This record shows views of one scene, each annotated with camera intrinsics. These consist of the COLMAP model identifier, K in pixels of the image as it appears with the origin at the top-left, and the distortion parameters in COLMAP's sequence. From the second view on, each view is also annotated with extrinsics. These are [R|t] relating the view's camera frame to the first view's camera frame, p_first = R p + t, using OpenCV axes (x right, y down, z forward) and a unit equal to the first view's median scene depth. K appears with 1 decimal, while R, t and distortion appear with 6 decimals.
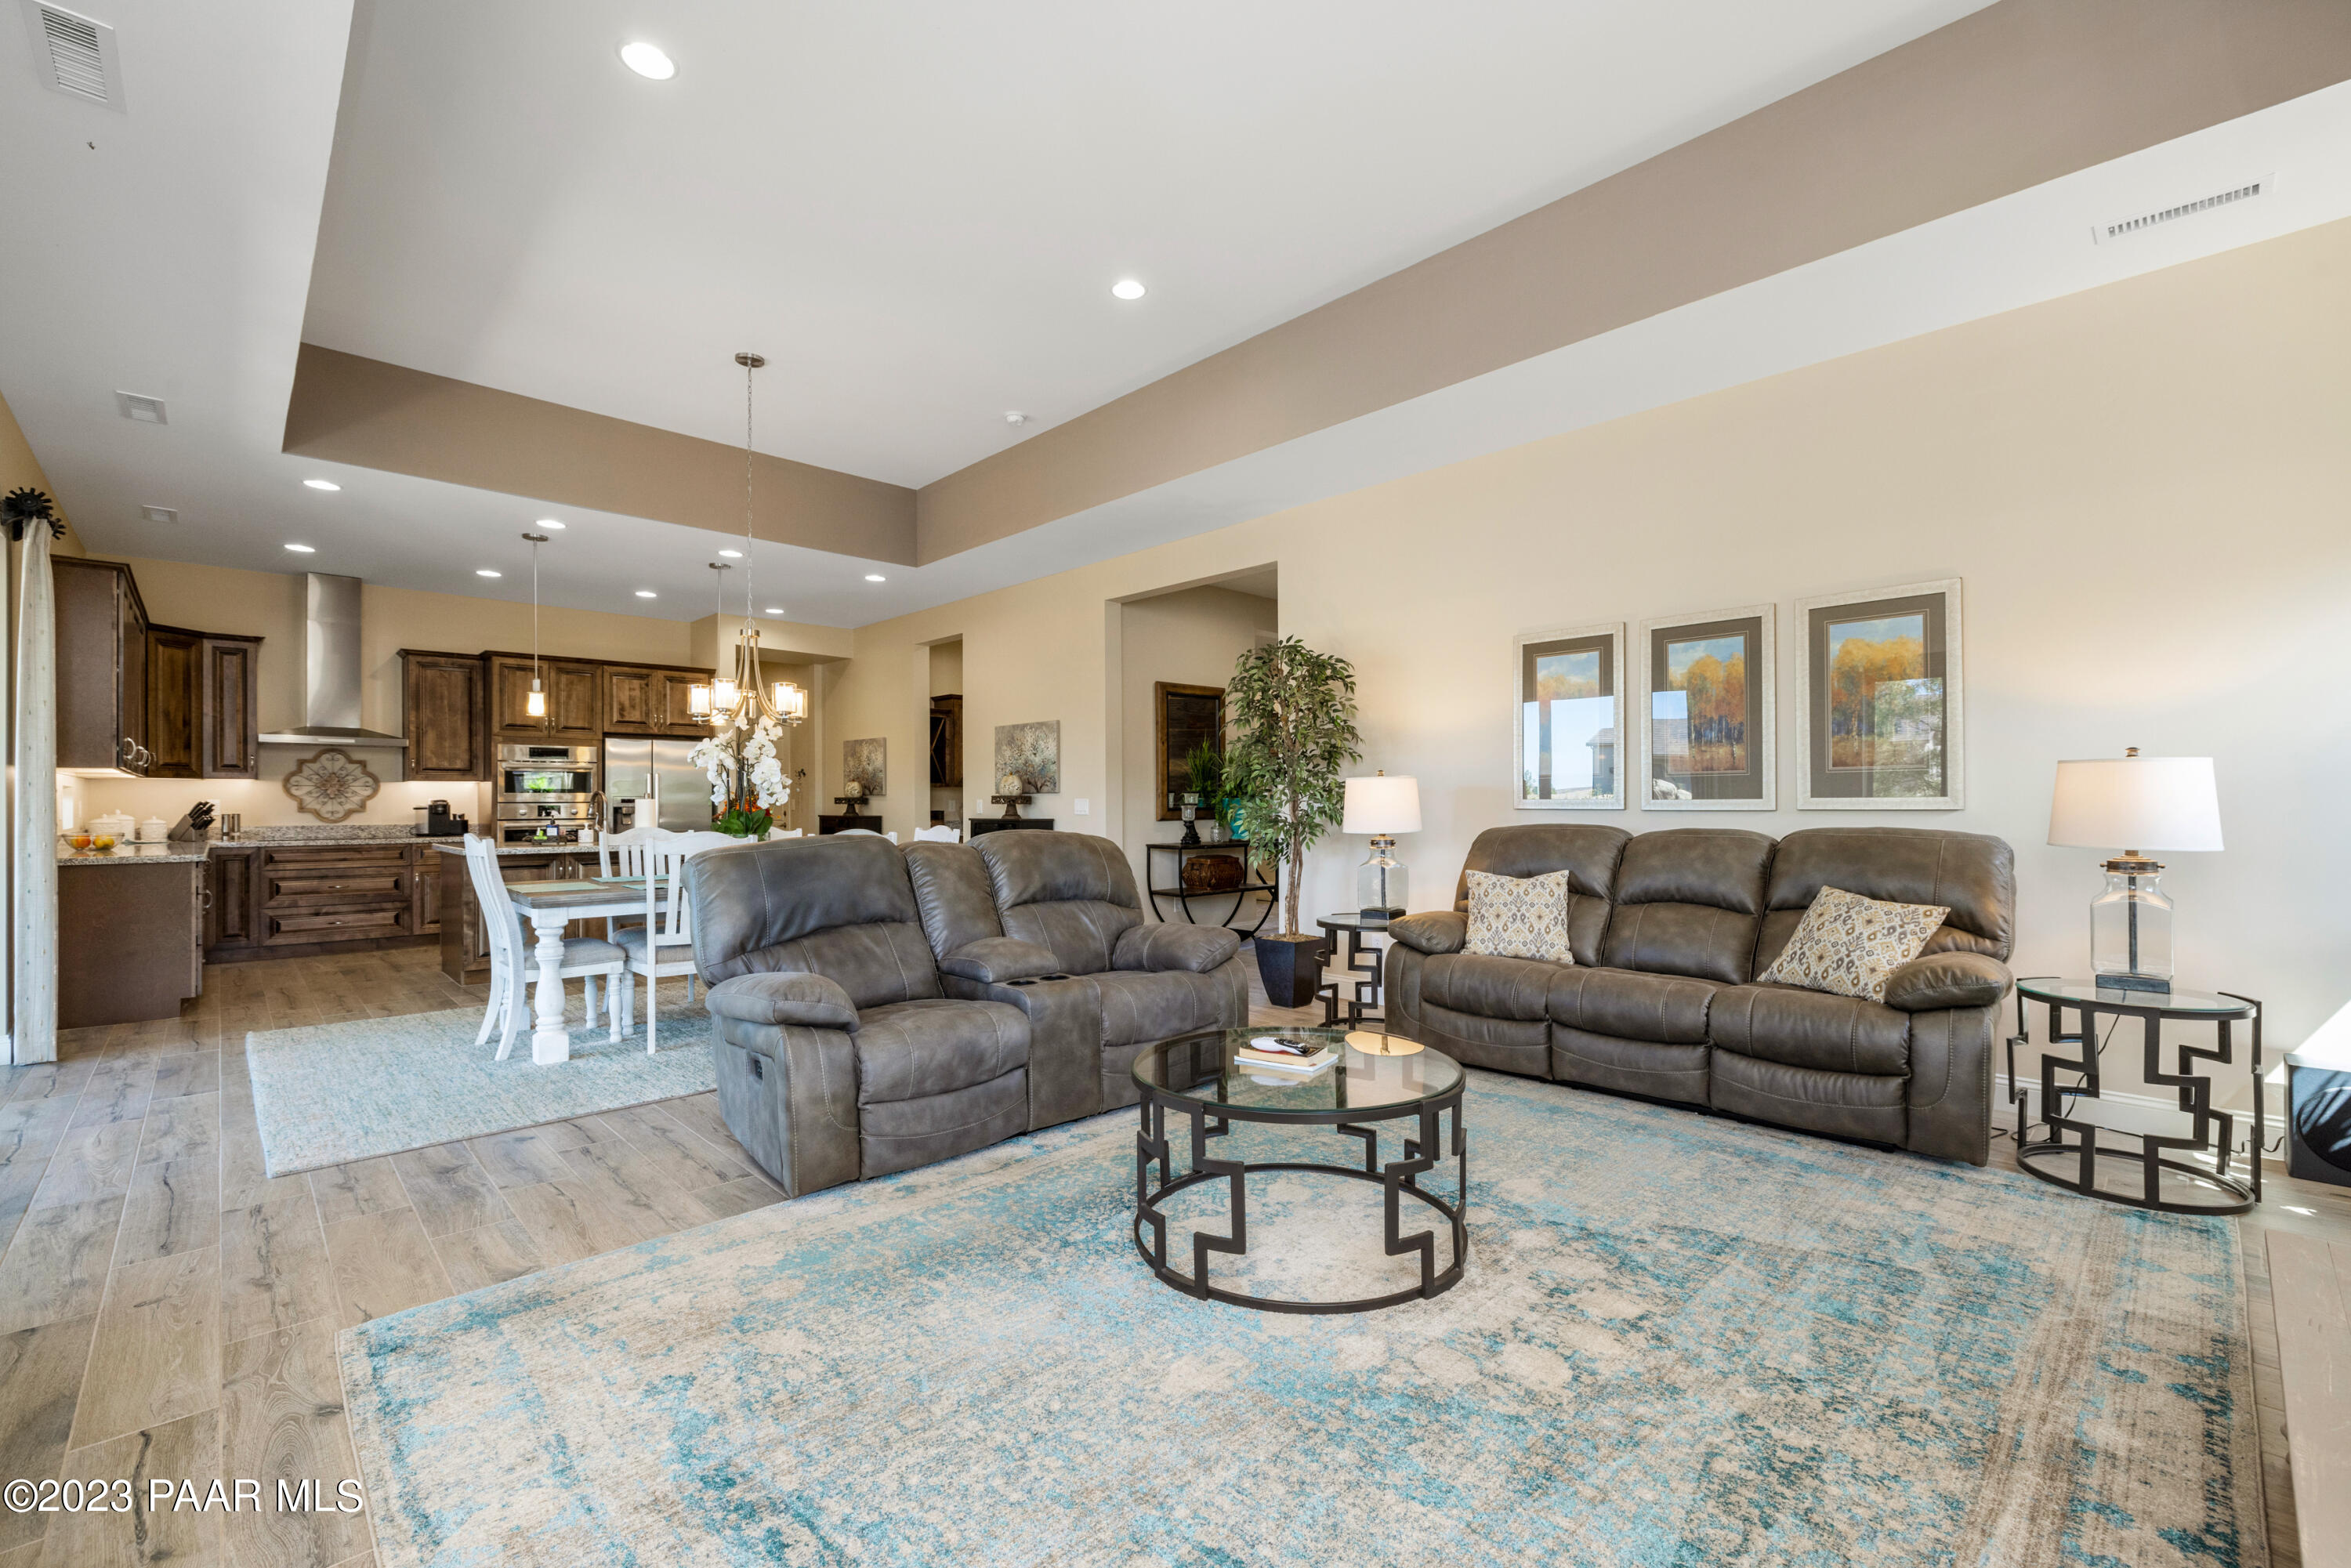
lens RADIAL K [[995.2, 0, 1175.5], [0, 995.2, 784.0], [0, 0, 1]] dist [-0.001374, -0.000079]
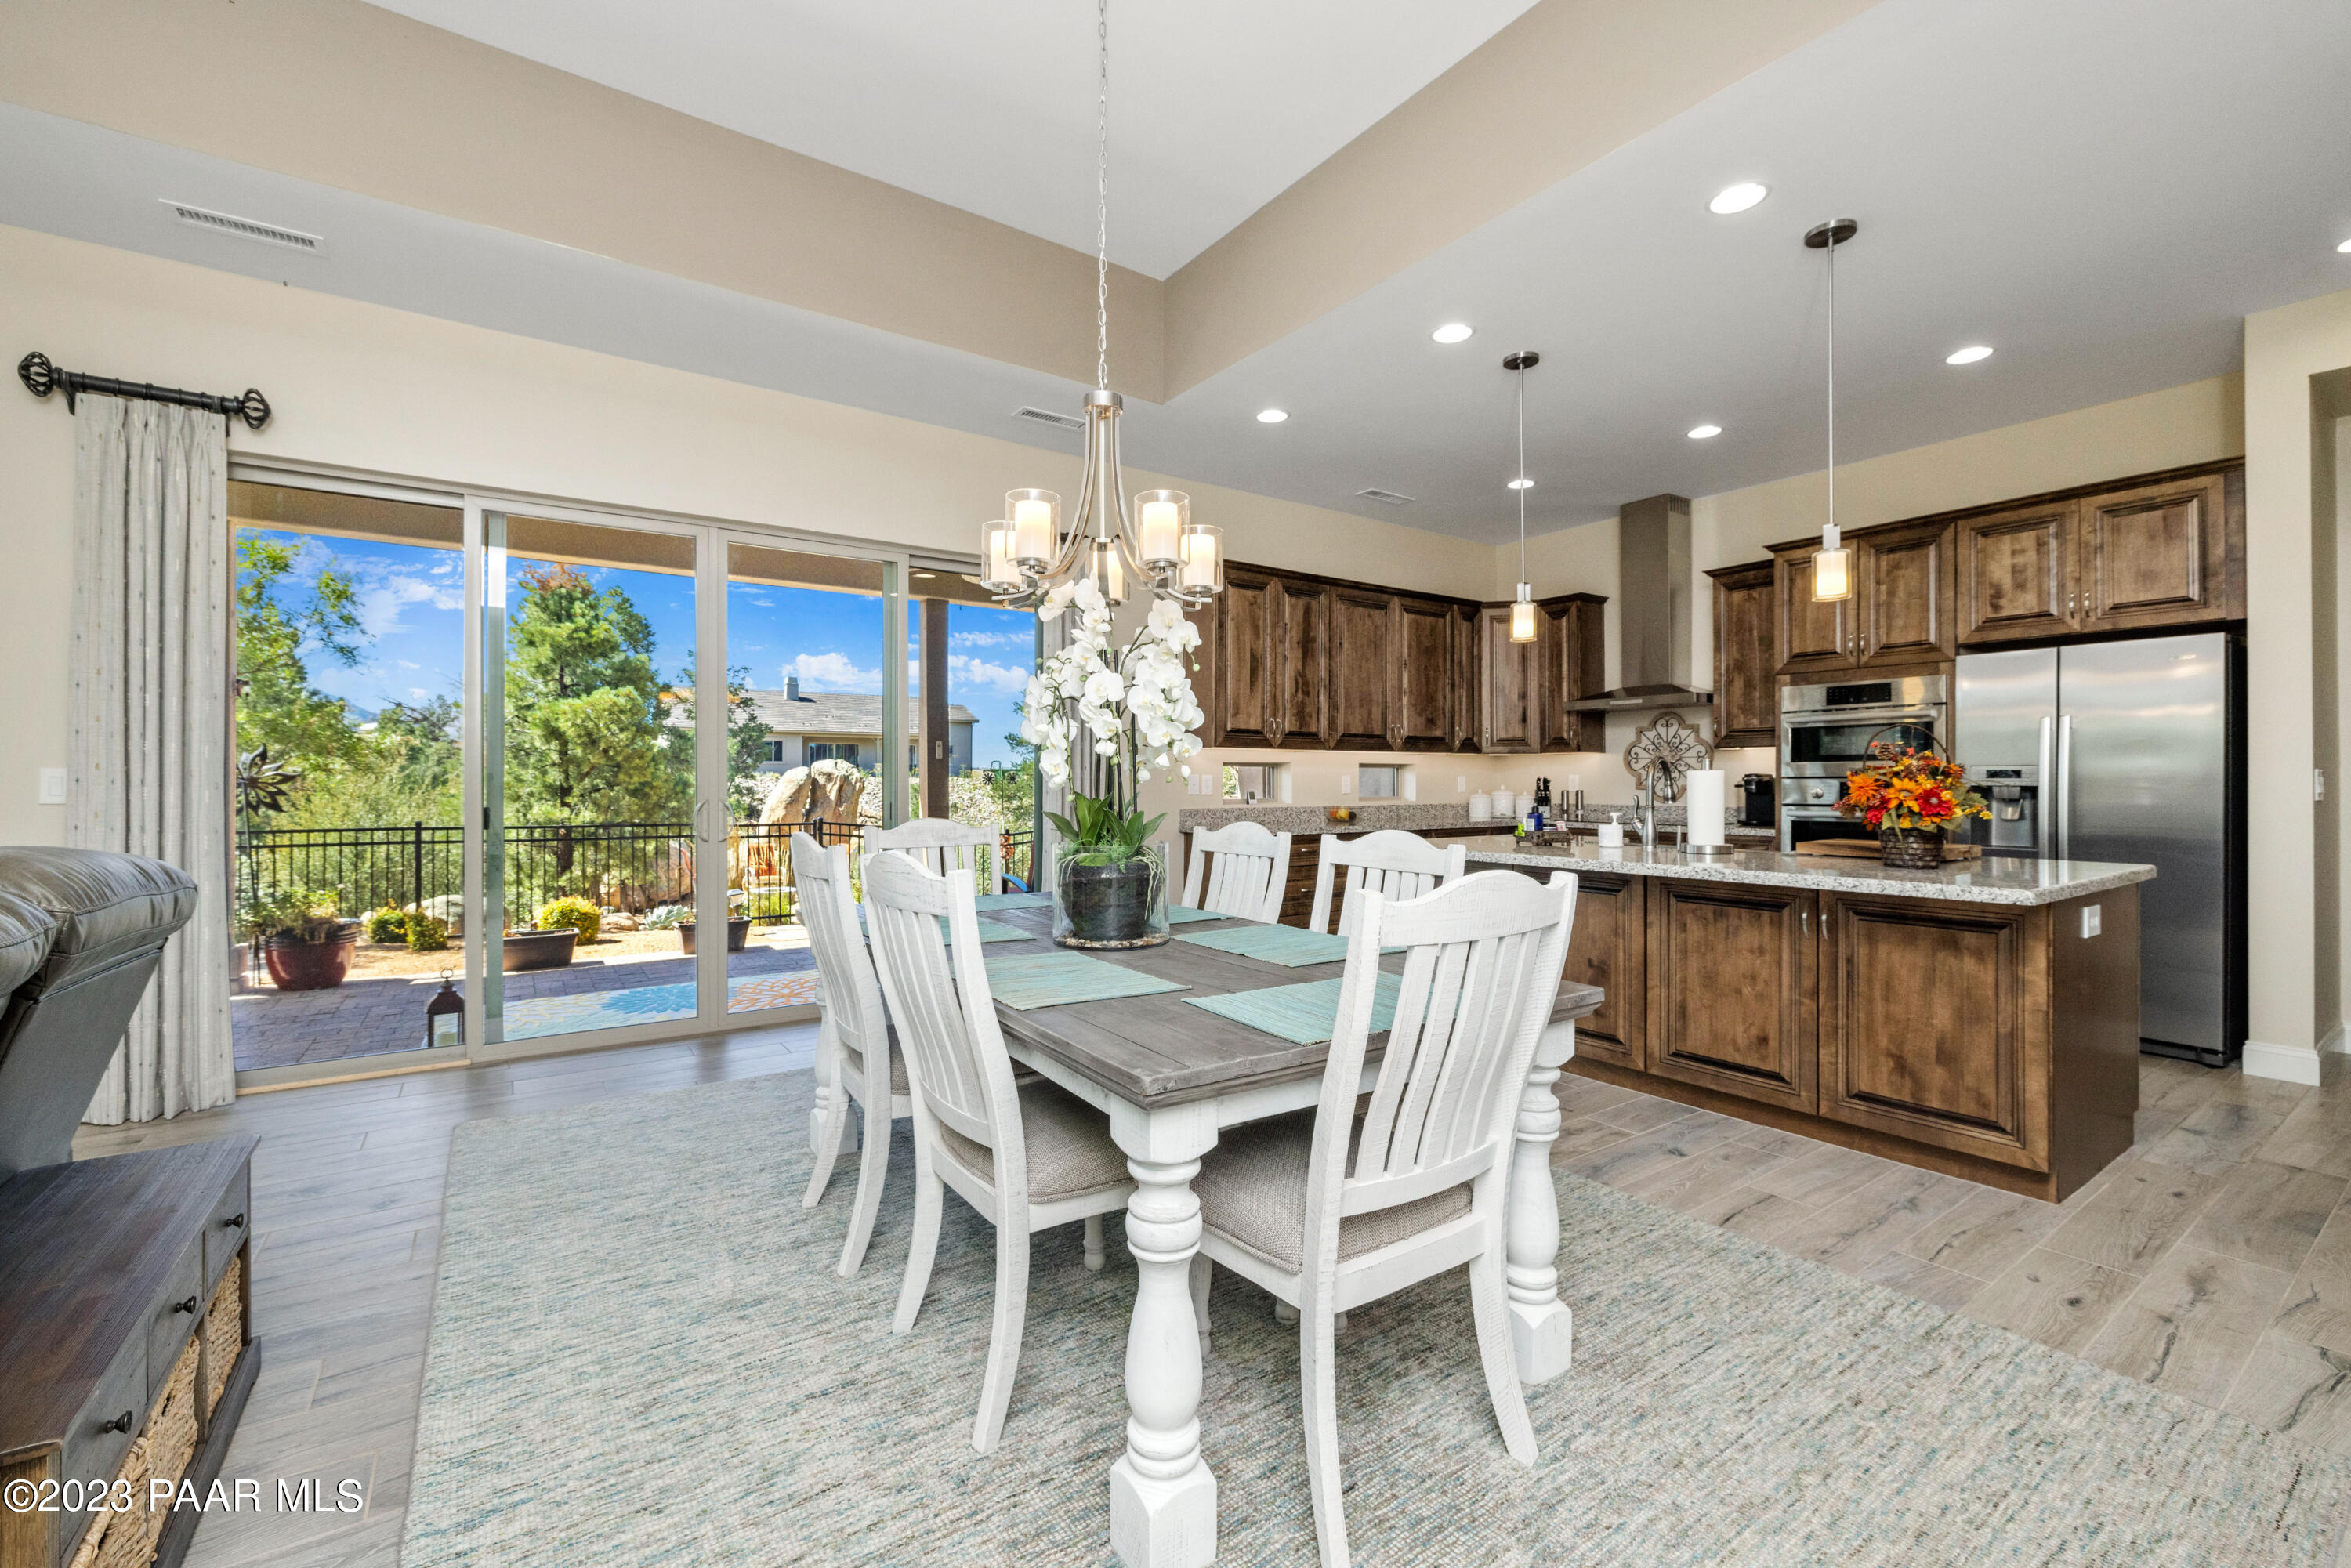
lens RADIAL K [[995.2, 0, 1175.5], [0, 995.2, 784.0], [0, 0, 1]] dist [-0.001374, -0.000079]
pose [[-0.159085, 0.003677, -0.987258, 0.017200], [0.014209, 0.999898, 0.001434, 0.015978], [0.987163, -0.013799, -0.159121, 0.710173]]
